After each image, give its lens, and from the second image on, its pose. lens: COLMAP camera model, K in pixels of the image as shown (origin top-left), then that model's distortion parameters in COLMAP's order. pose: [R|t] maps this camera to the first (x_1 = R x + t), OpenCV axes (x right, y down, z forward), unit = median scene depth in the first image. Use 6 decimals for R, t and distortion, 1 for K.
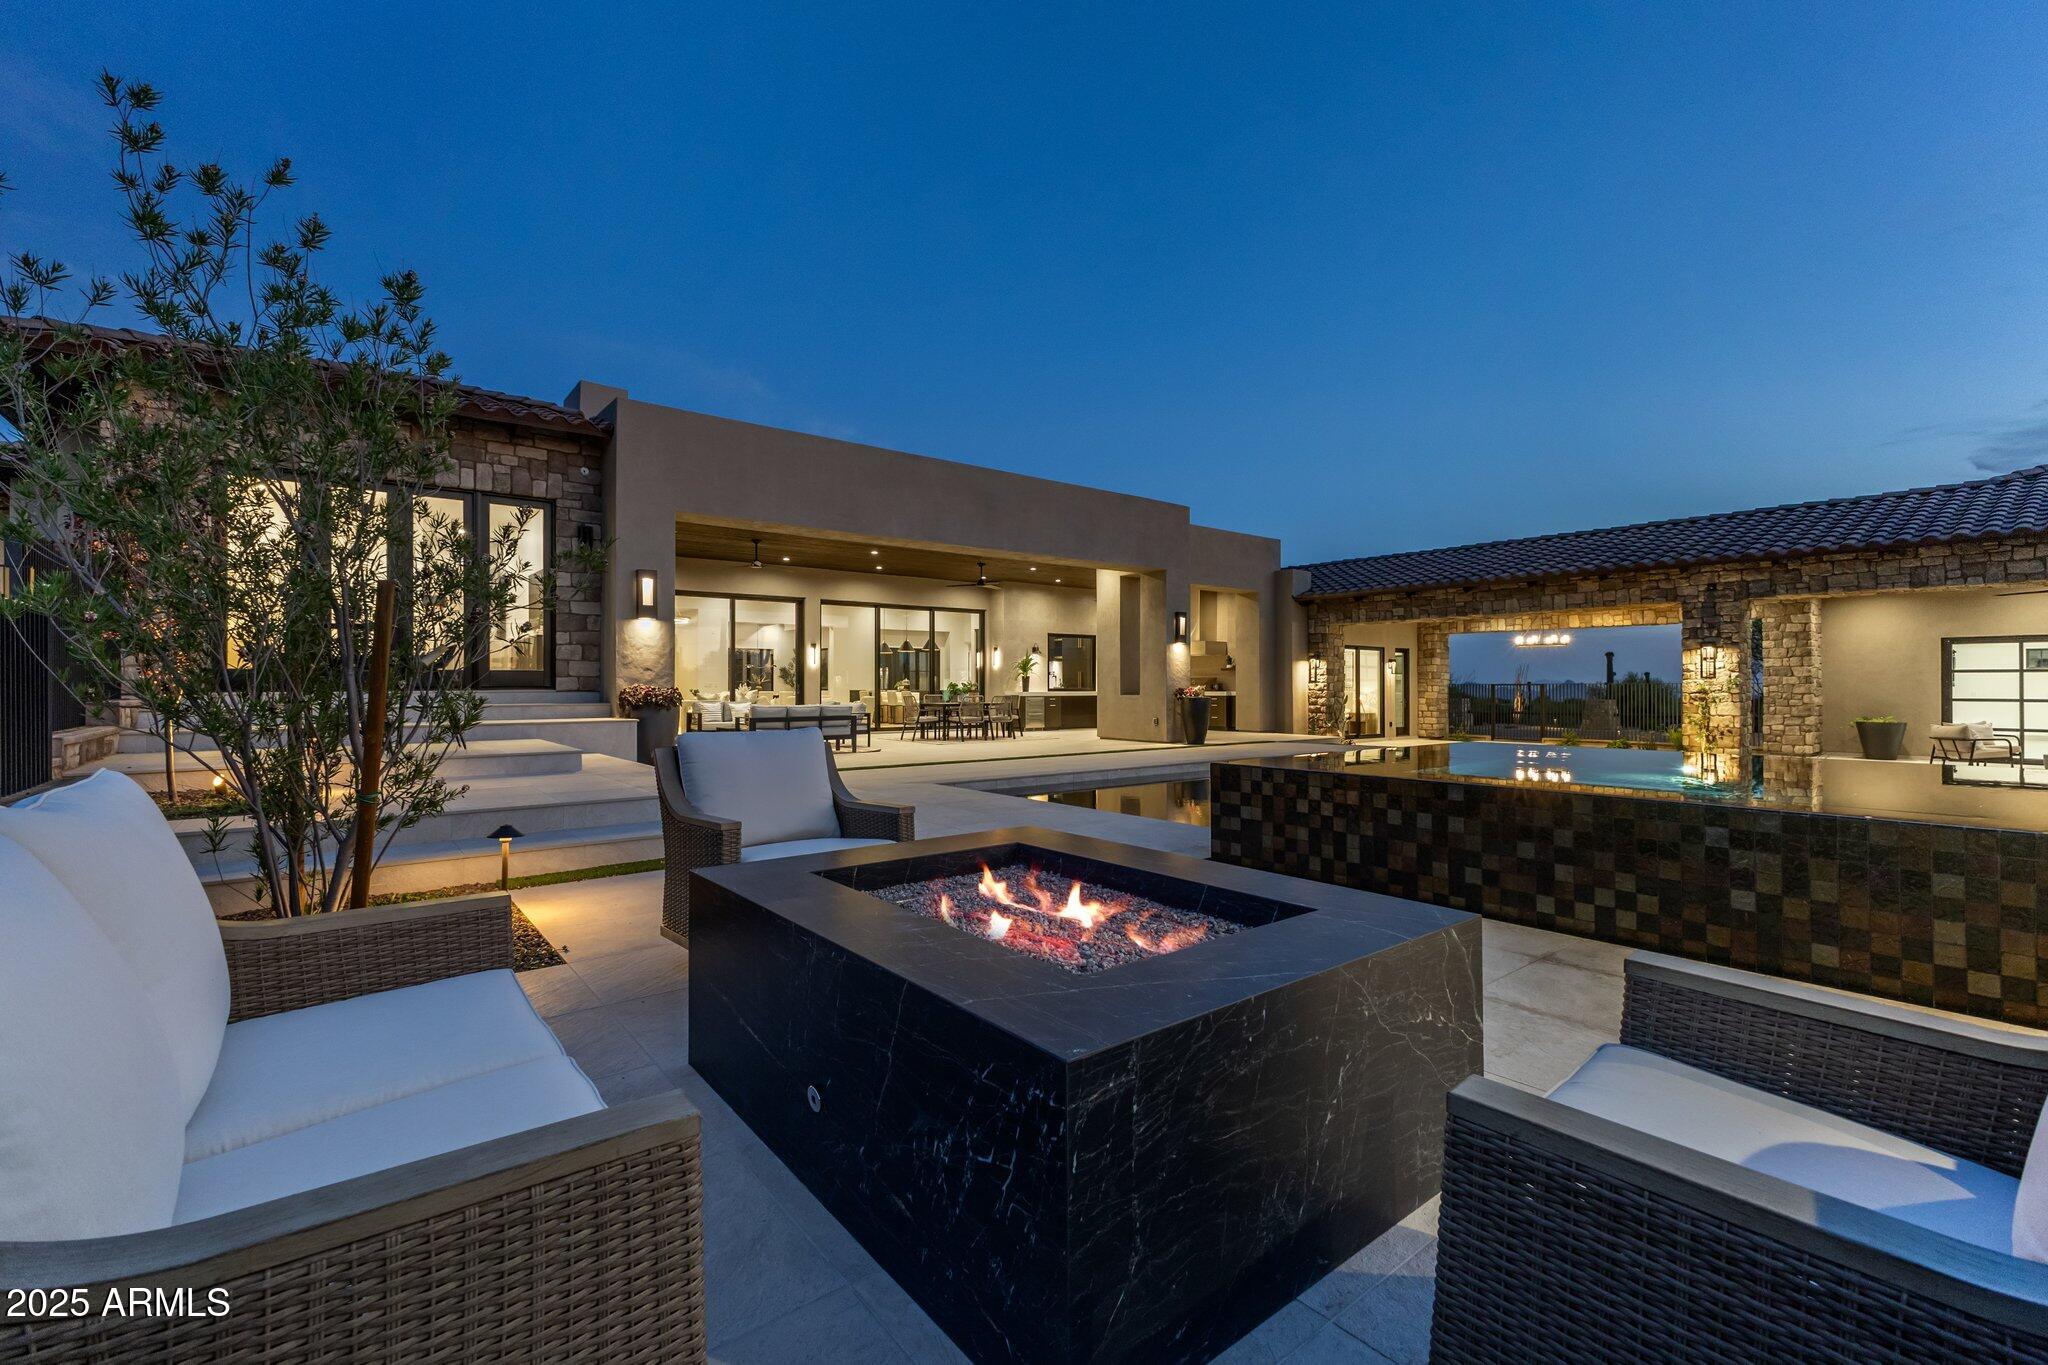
lens RADIAL K [[879.3, 0, 1015.0], [0, 879.3, 679.7], [0, 0, 1]] dist [0.001064, 0.000059]
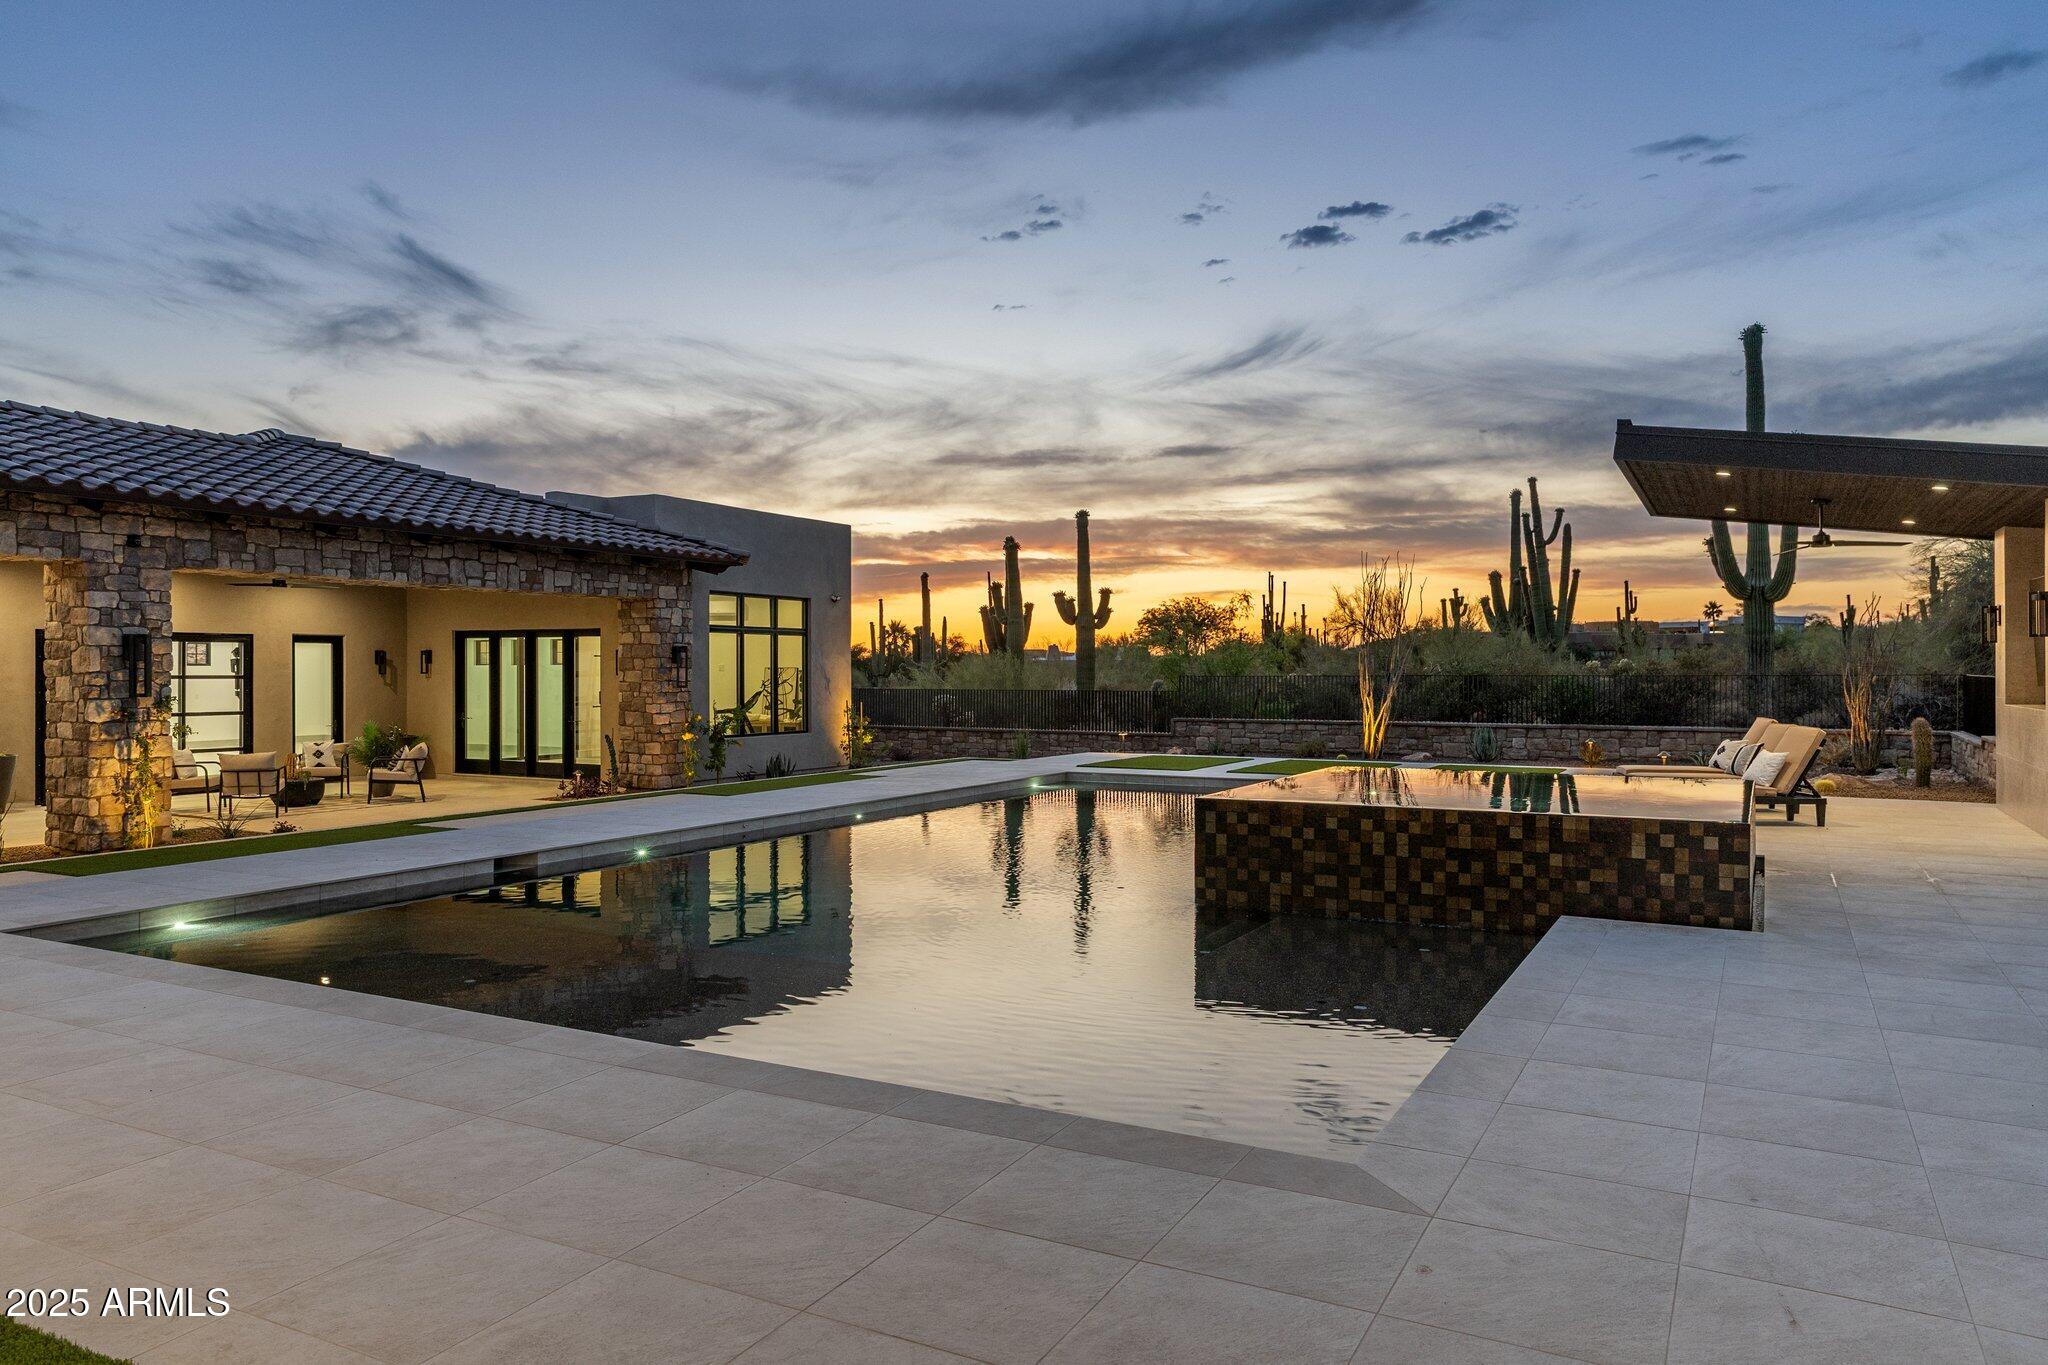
lens RADIAL K [[1365.6, 0, 1029.7], [0, 1365.6, 659.1], [0, 0, 1]] dist [-0.022547, 0.021097]
pose [[-0.410946, 0.005645, 0.911642, -0.230859], [-0.004442, 0.999957, -0.008194, -0.017852], [-0.911649, -0.007417, -0.410903, 0.683484]]
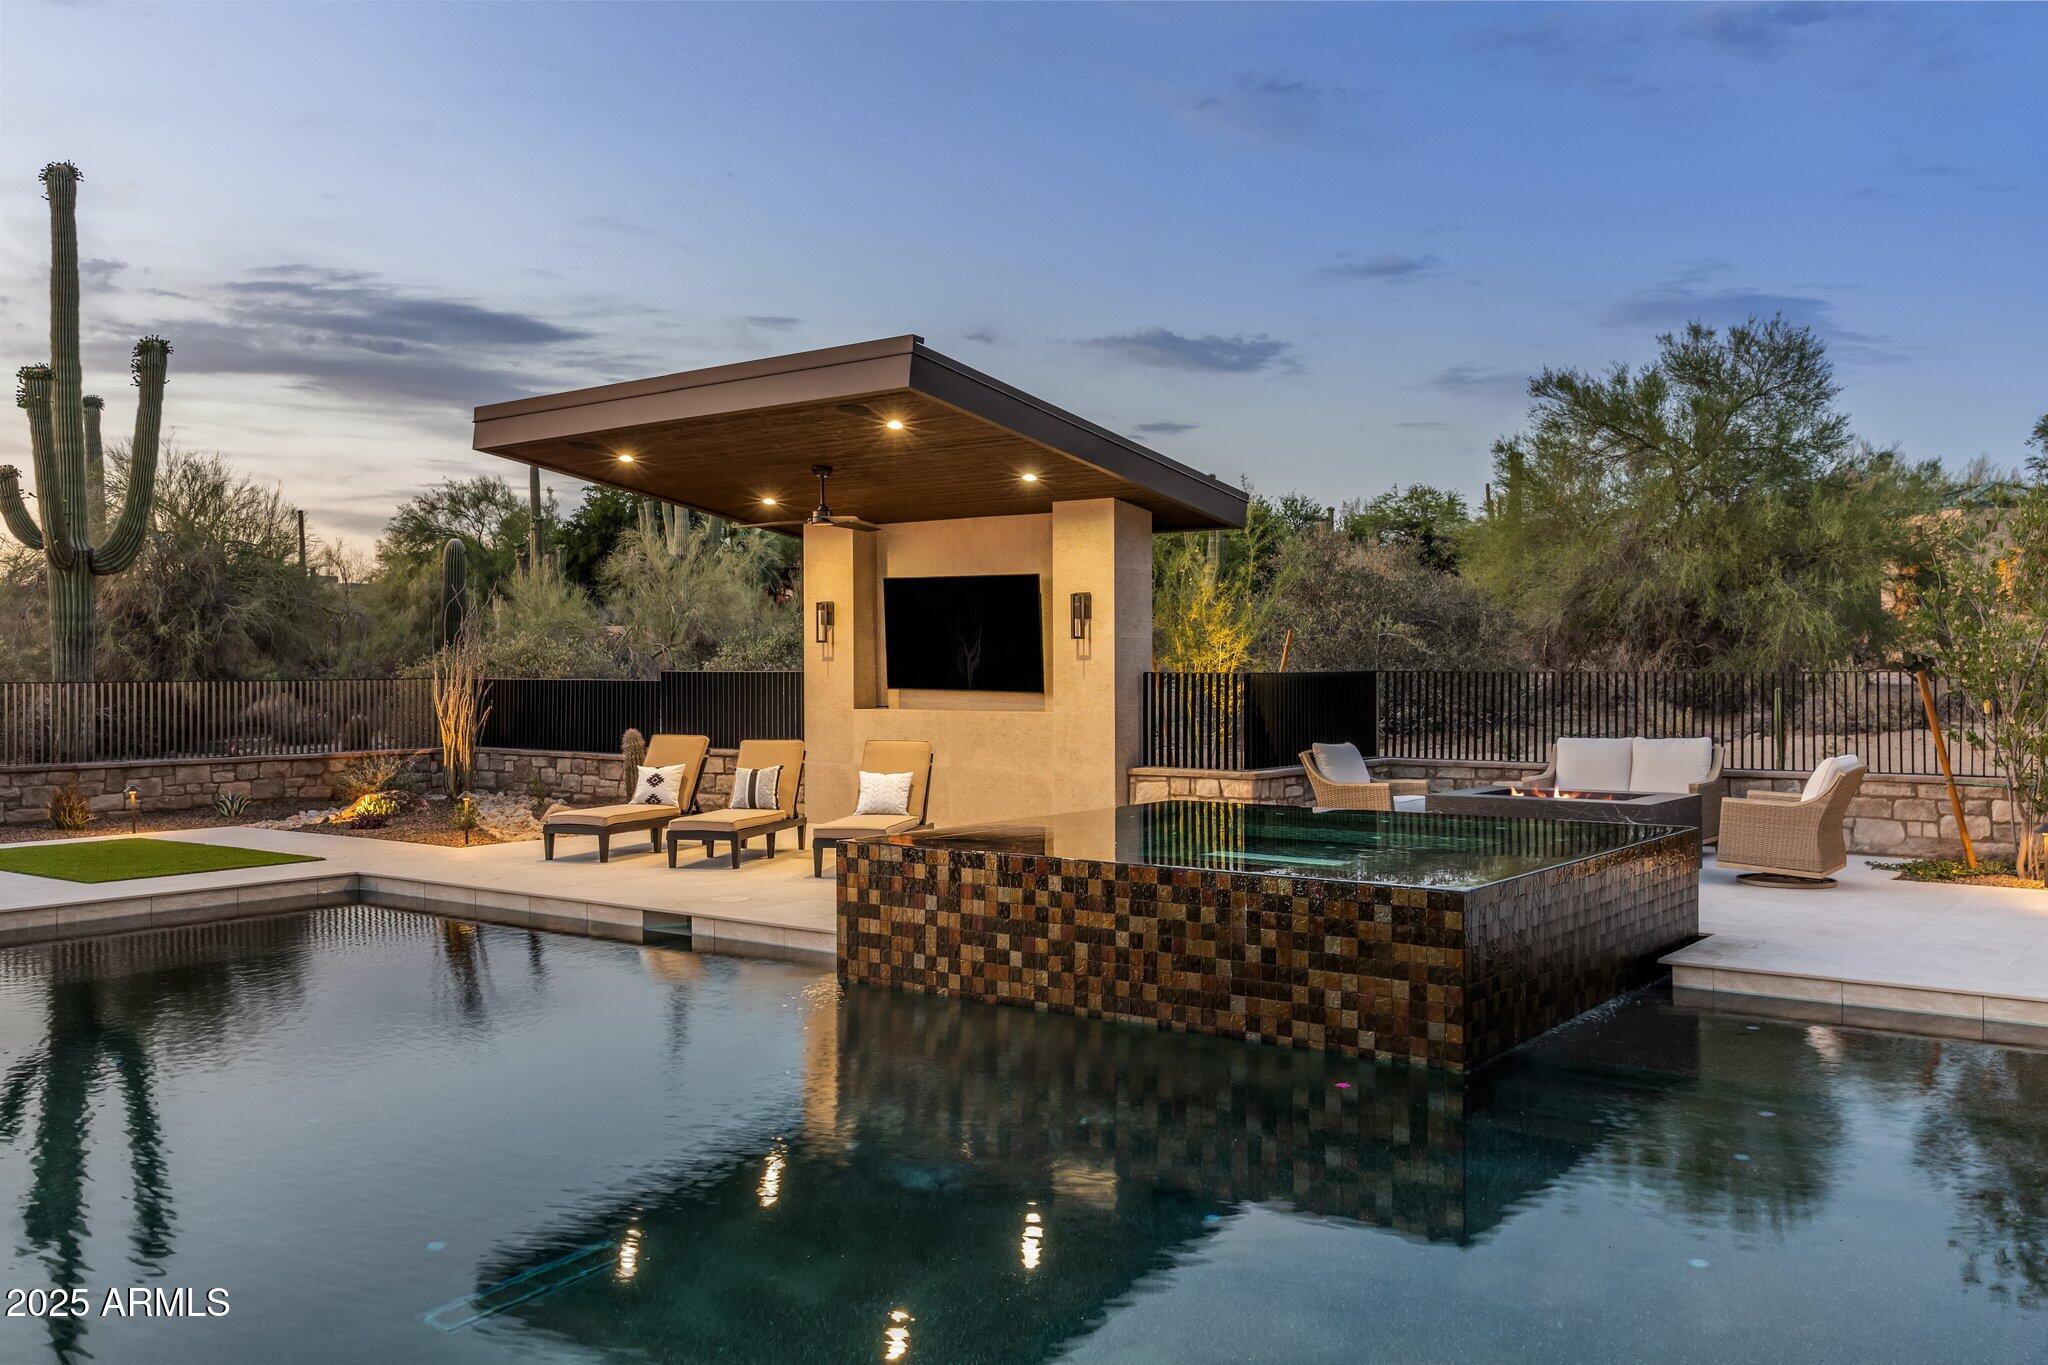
lens RADIAL K [[1697.0, 0, 1037.8], [0, 1697.0, 686.0], [0, 0, 1]] dist [0.023677, -0.000744]
pose [[-0.959852, 0.004011, -0.280479, 0.411762], [0.002158, 0.999974, 0.006916, -0.018440], [0.280500, 0.006033, -0.959835, 0.754025]]
